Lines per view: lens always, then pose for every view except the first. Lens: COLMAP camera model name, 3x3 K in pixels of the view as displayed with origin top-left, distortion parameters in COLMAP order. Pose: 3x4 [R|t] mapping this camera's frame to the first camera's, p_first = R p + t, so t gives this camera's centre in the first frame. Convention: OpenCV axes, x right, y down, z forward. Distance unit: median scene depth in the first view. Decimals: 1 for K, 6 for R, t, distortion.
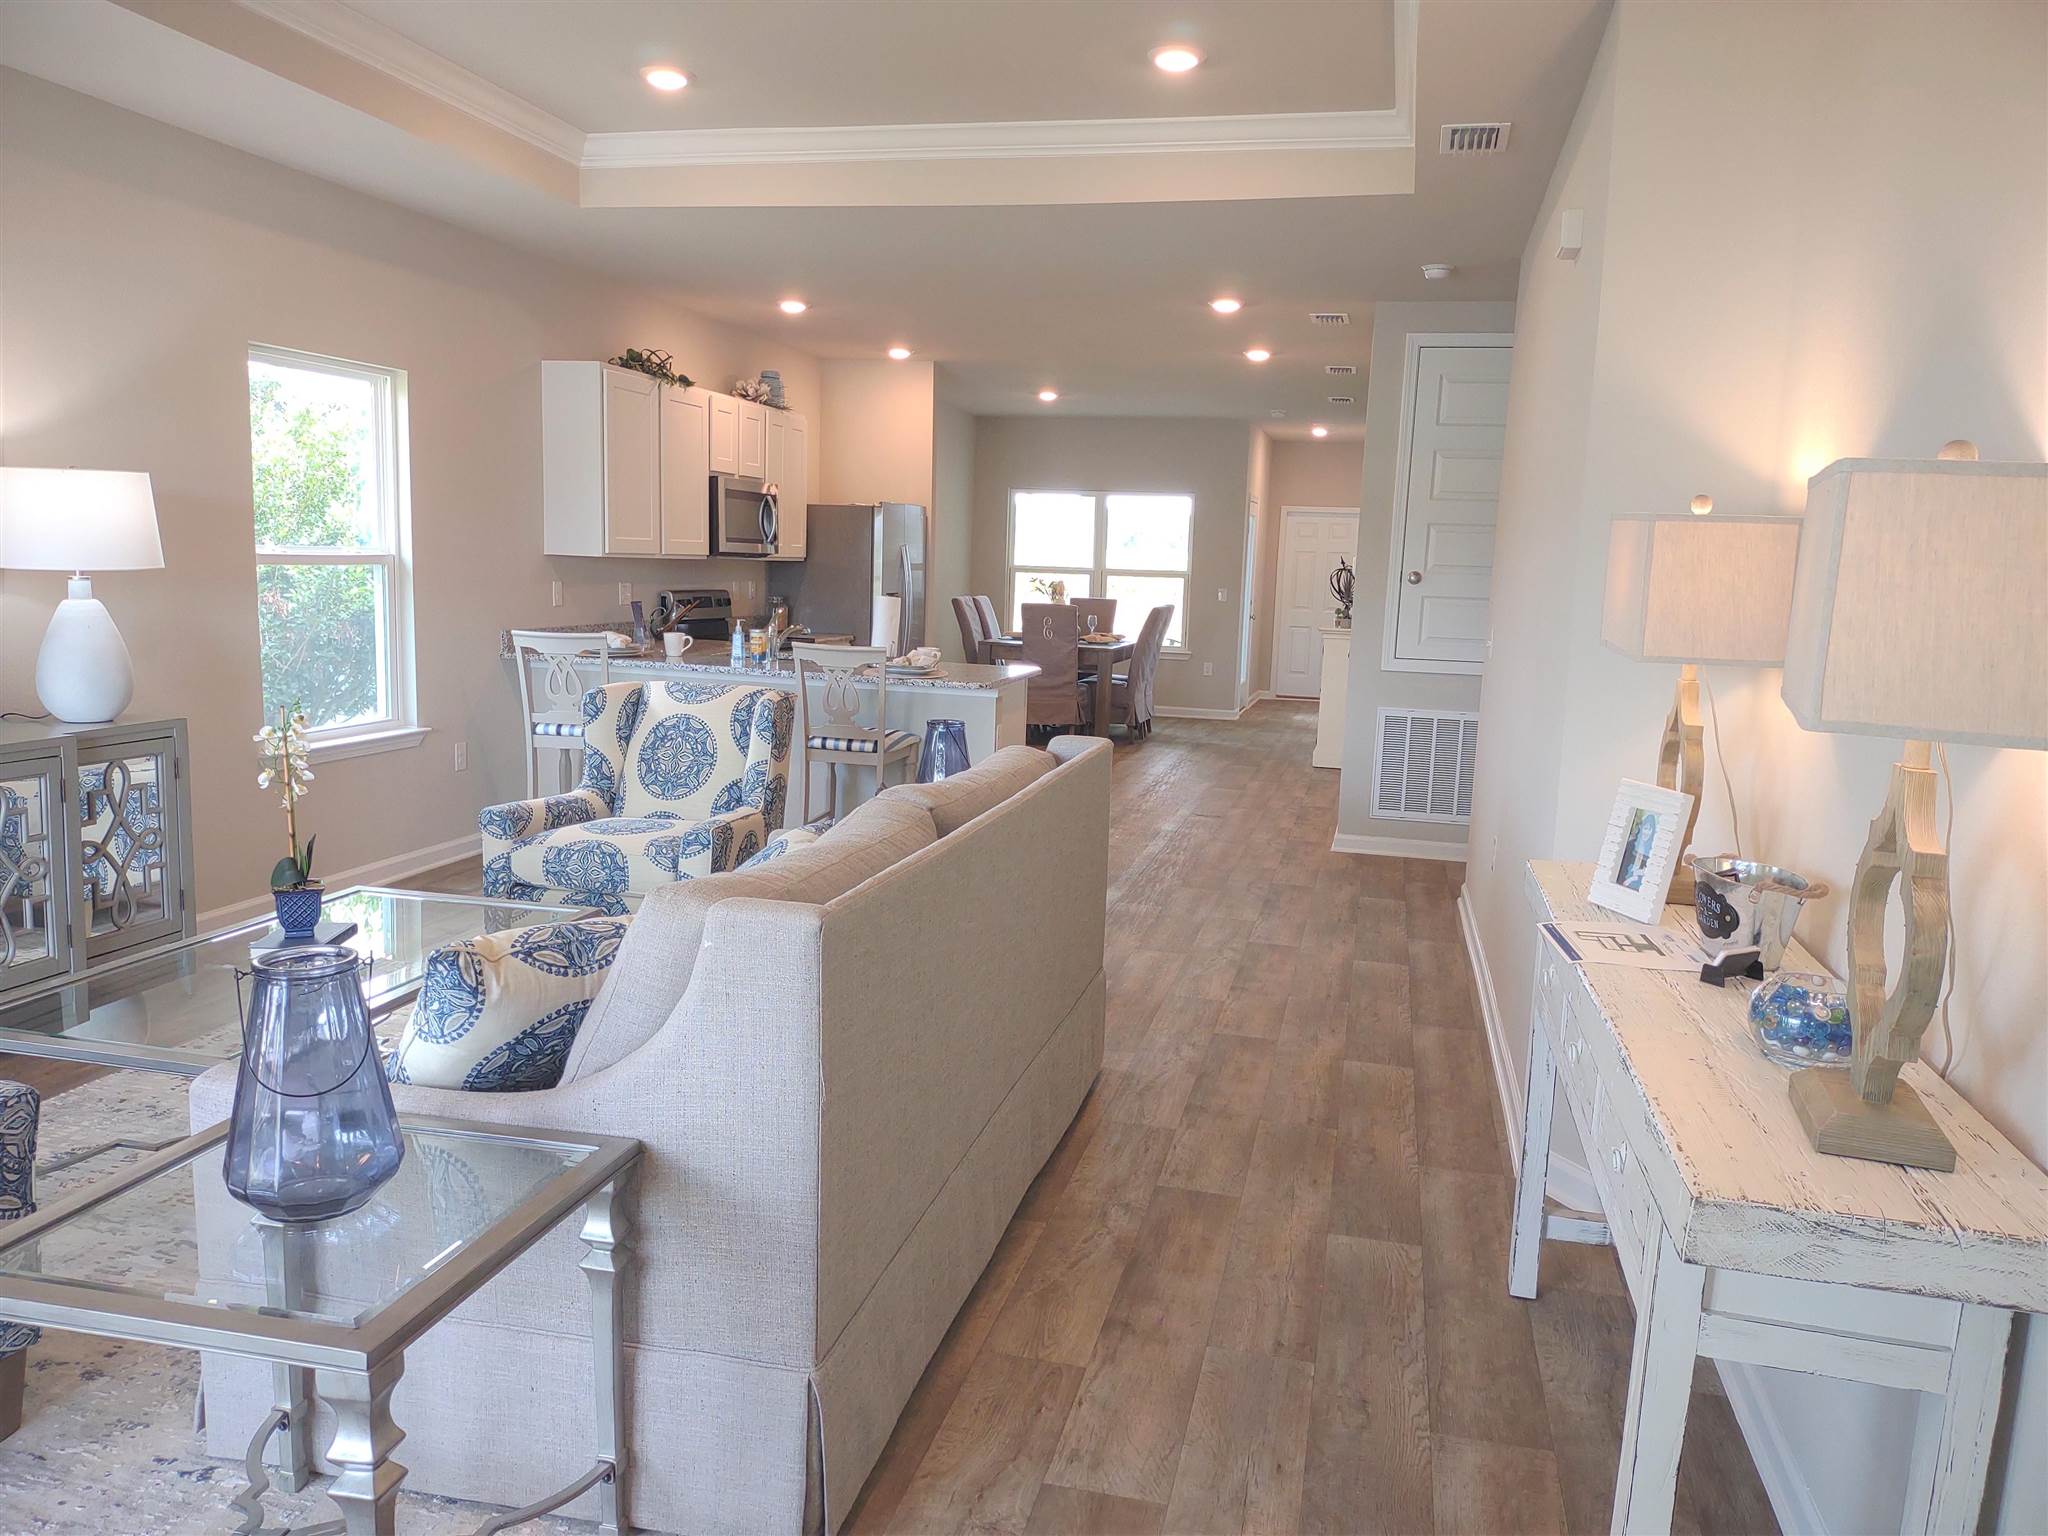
lens RADIAL K [[1496.5, 0, 1017.6], [0, 1496.5, 773.2], [0, 0, 1]] dist [0.077476, -0.135542]
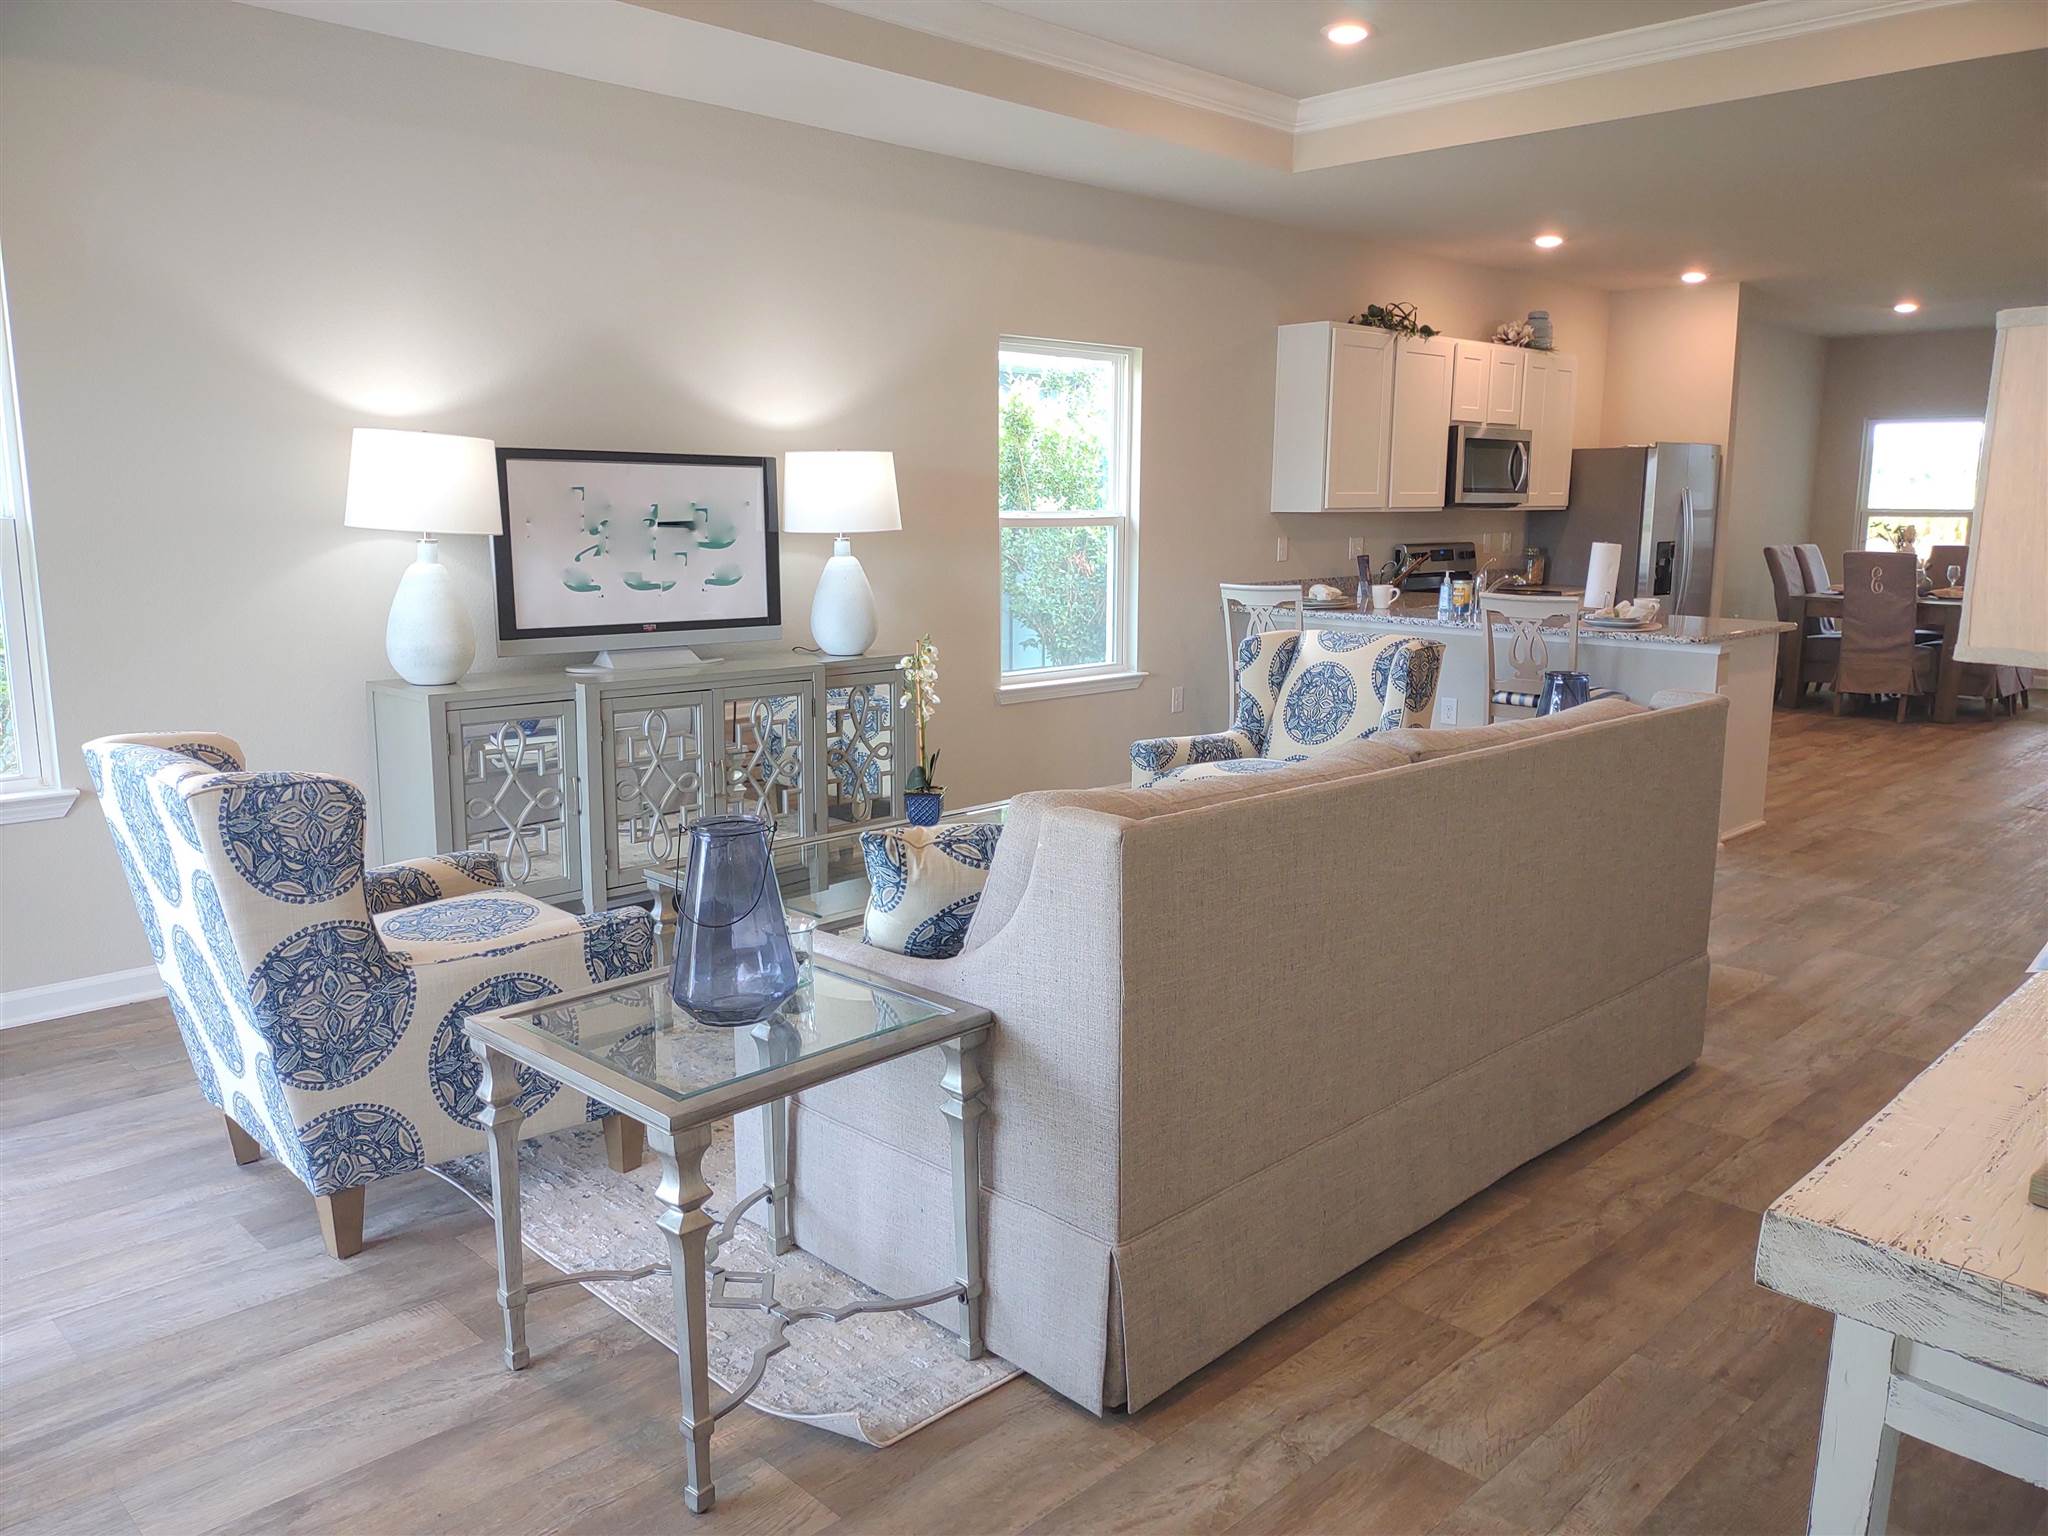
lens RADIAL K [[1496.5, 0, 1017.6], [0, 1496.5, 773.2], [0, 0, 1]] dist [0.077476, -0.135542]
pose [[0.847846, 0.062758, -0.526515, 0.141627], [-0.049433, 0.998002, 0.039356, 0.006690], [0.527933, -0.007341, 0.849254, 0.017209]]
